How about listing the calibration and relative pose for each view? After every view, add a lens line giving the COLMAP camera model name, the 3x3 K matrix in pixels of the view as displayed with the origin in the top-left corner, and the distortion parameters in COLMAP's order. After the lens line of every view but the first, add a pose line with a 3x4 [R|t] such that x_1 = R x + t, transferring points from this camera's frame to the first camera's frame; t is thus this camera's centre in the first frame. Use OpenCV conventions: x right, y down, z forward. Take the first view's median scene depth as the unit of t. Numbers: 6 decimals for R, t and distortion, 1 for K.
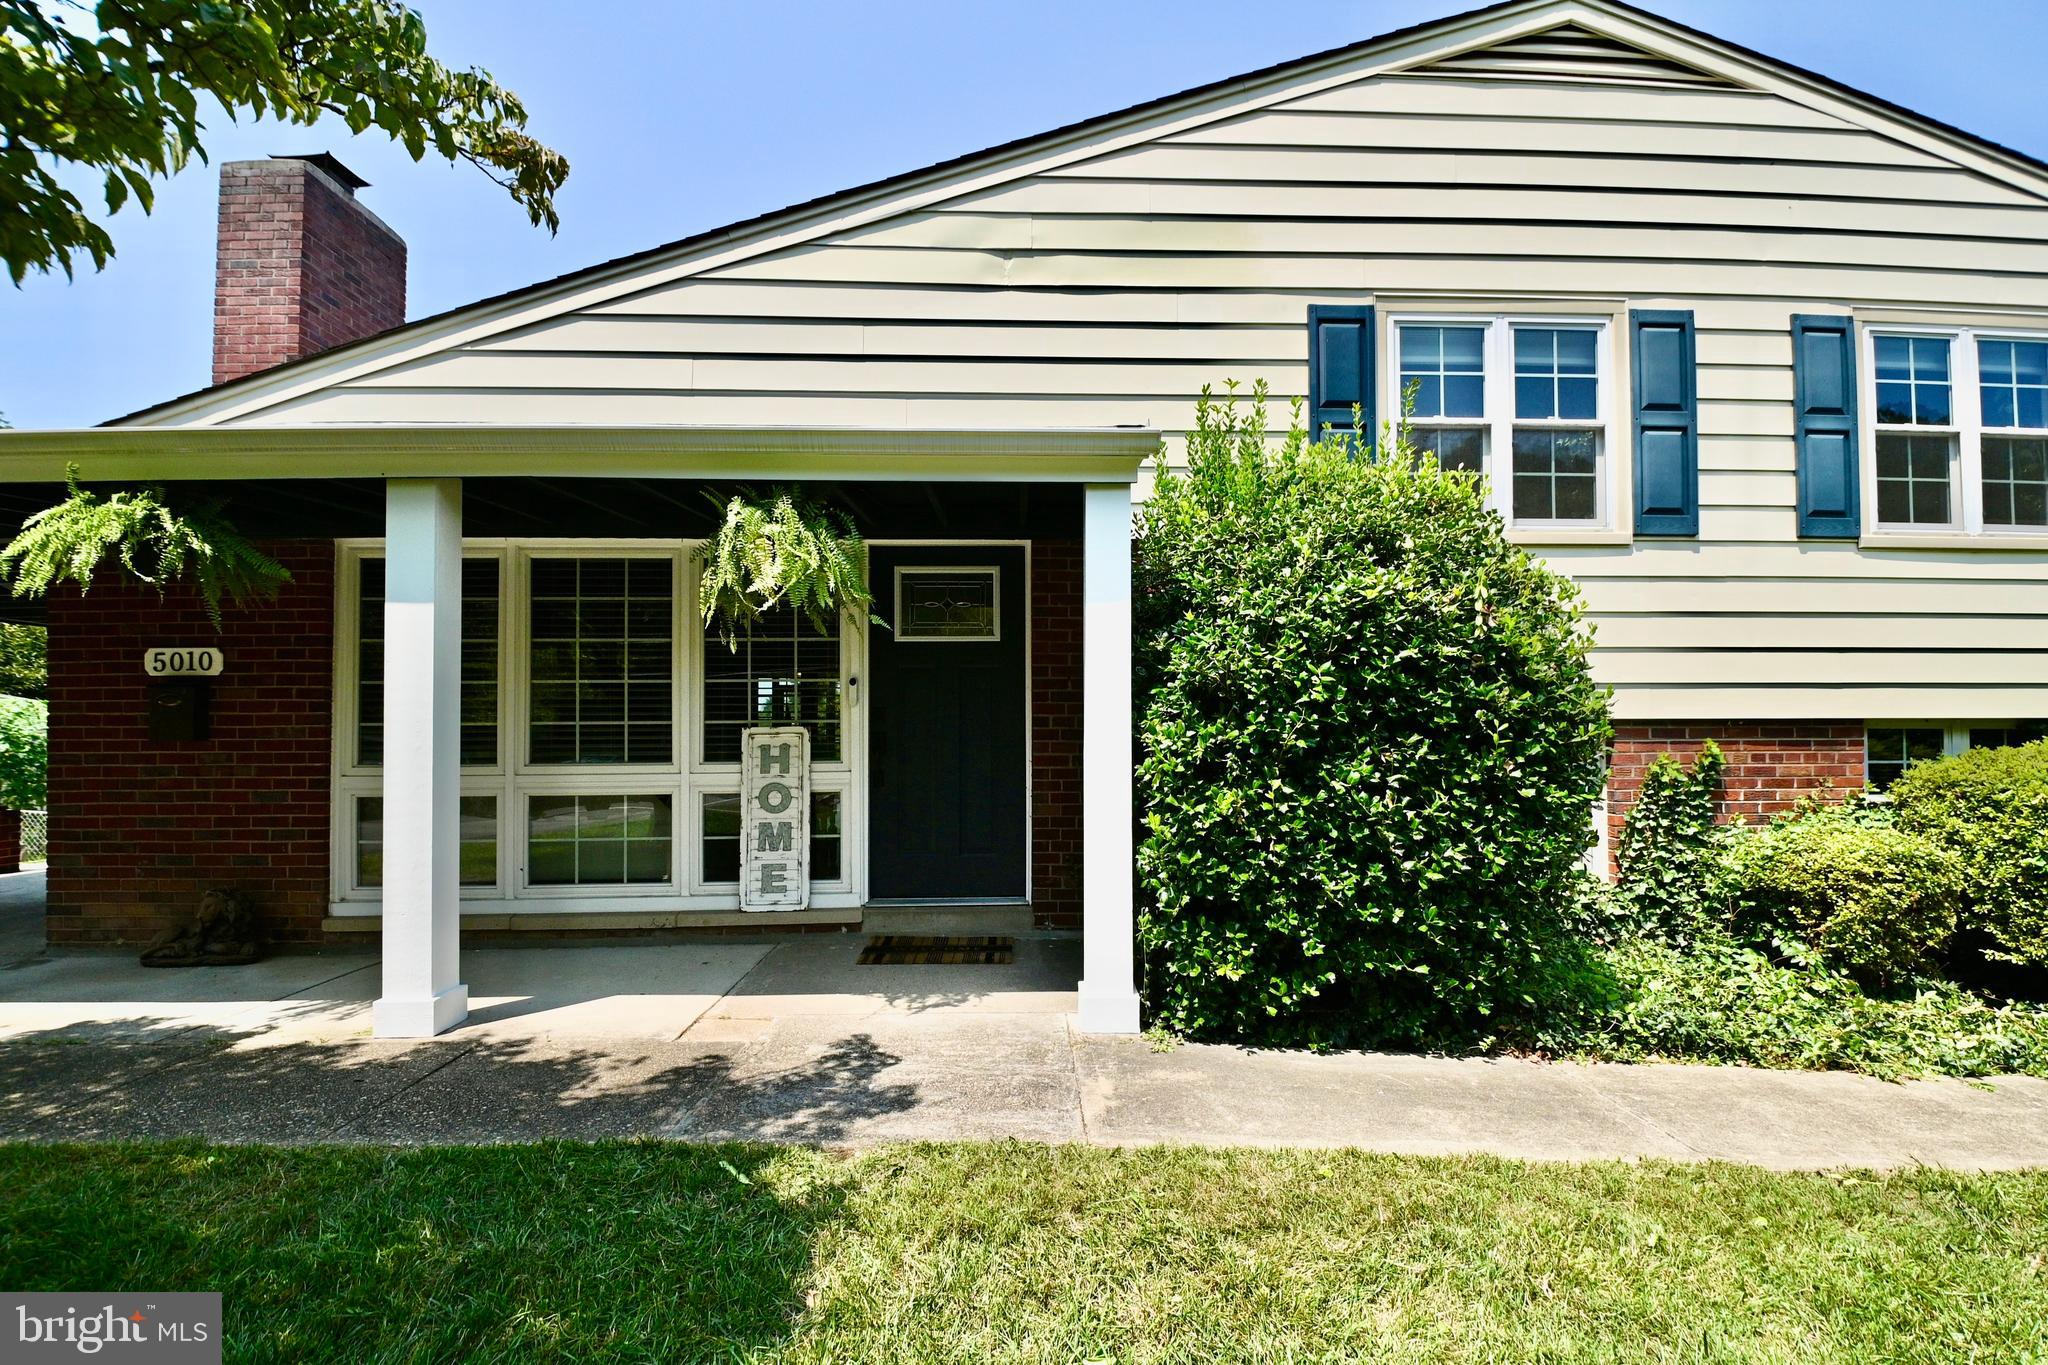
lens RADIAL K [[935.7, 0, 1023.5], [0, 935.7, 724.4], [0, 0, 1]] dist [0.012675, -0.021593]
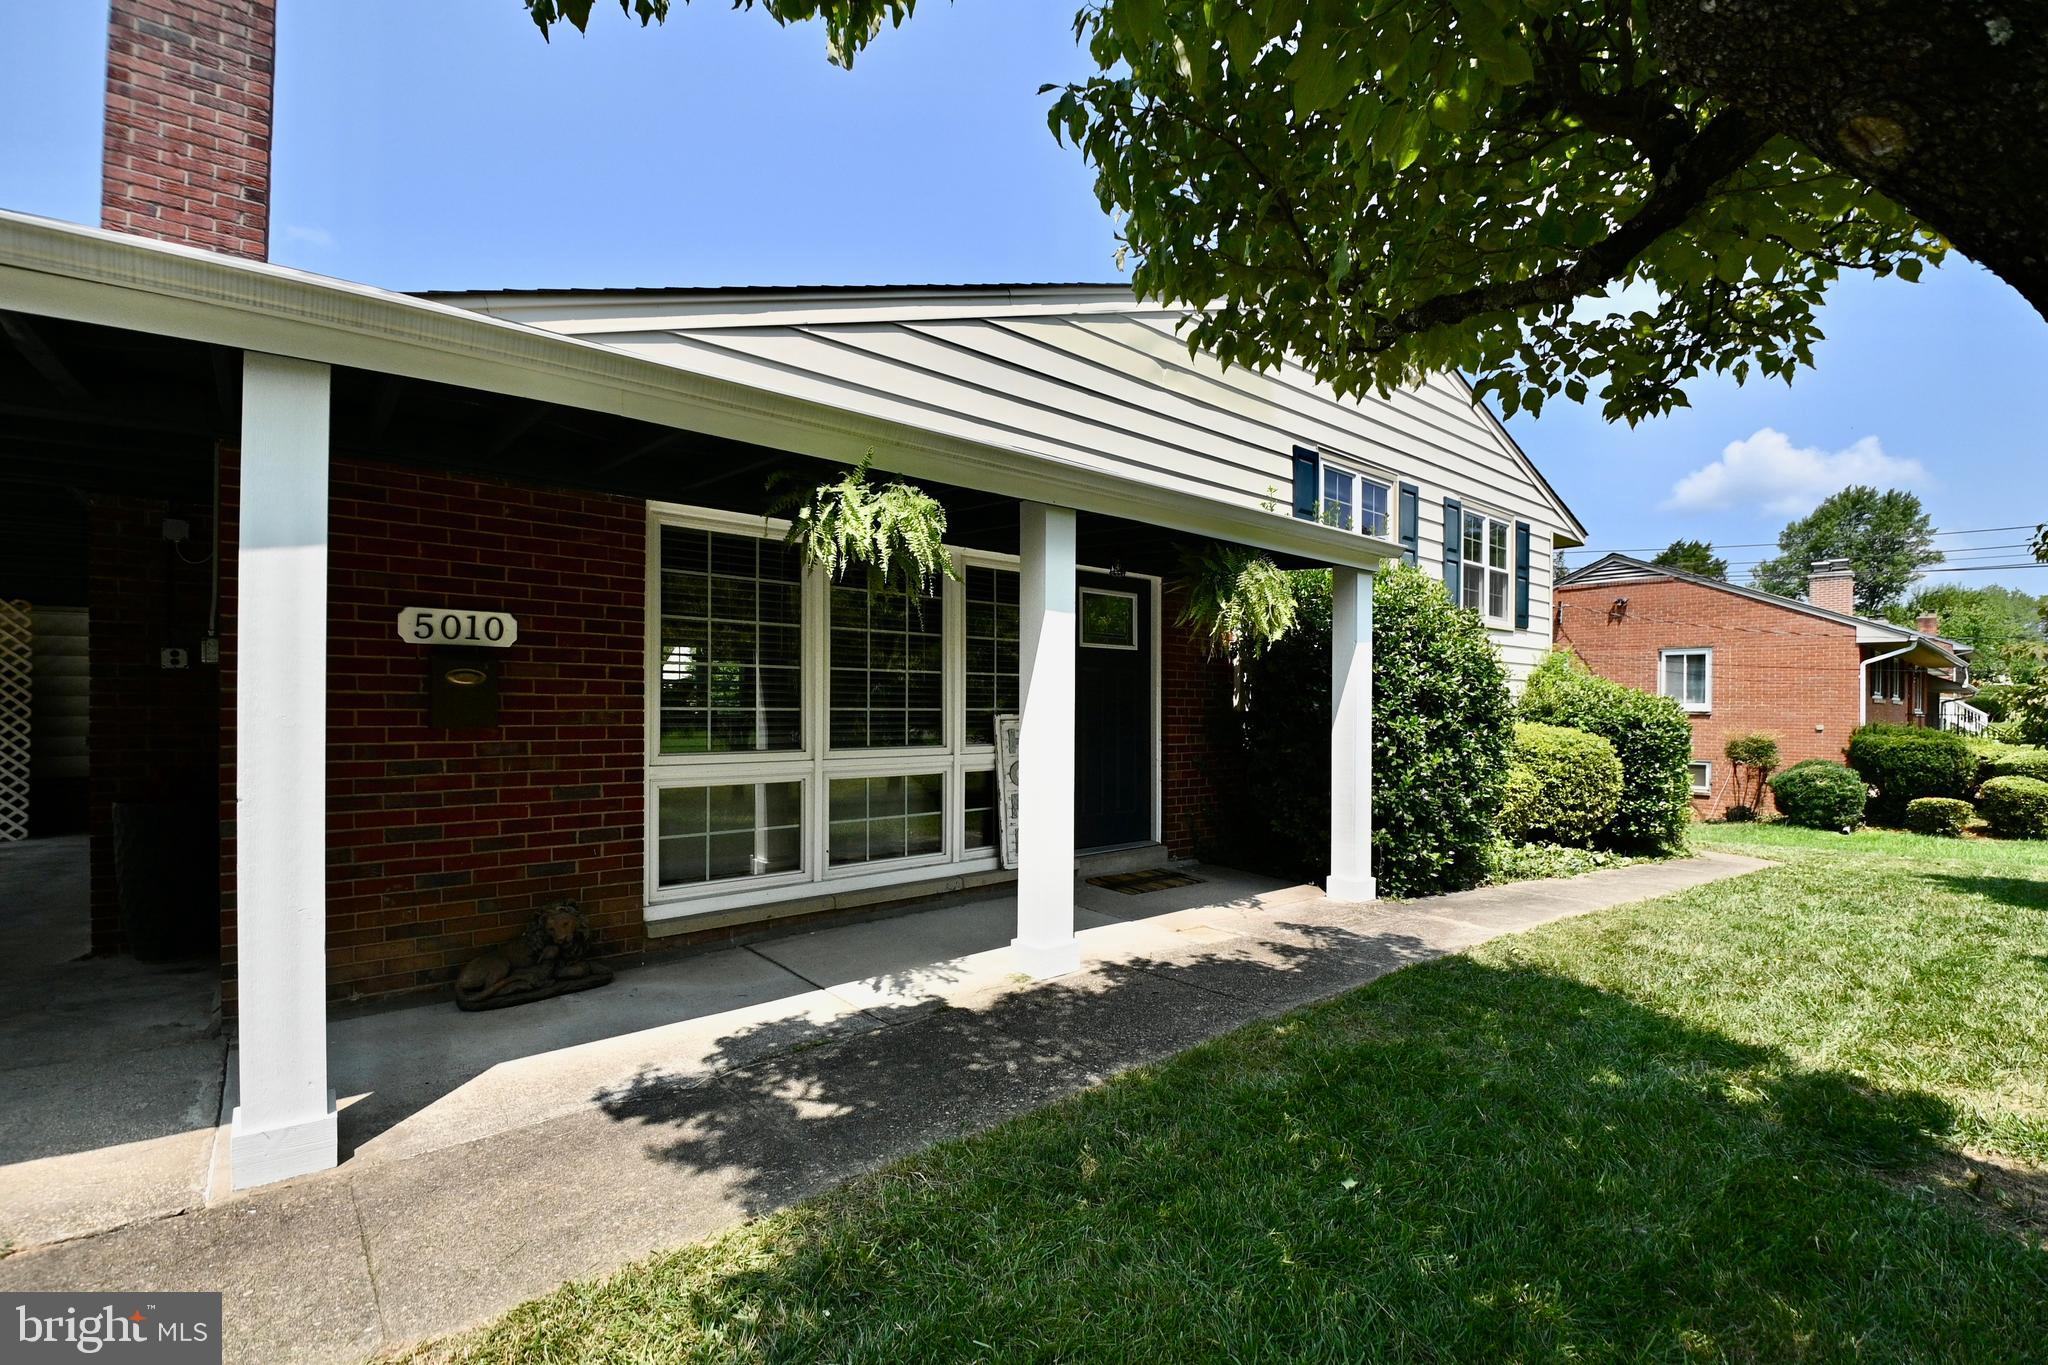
lens RADIAL K [[935.7, 0, 1023.5], [0, 935.7, 724.4], [0, 0, 1]] dist [0.012675, -0.021593]
pose [[0.767928, -0.001931, 0.640533, -1.041538], [-0.014240, 0.999697, 0.020087, -0.008032], [-0.640378, -0.024547, 0.767668, 0.081953]]
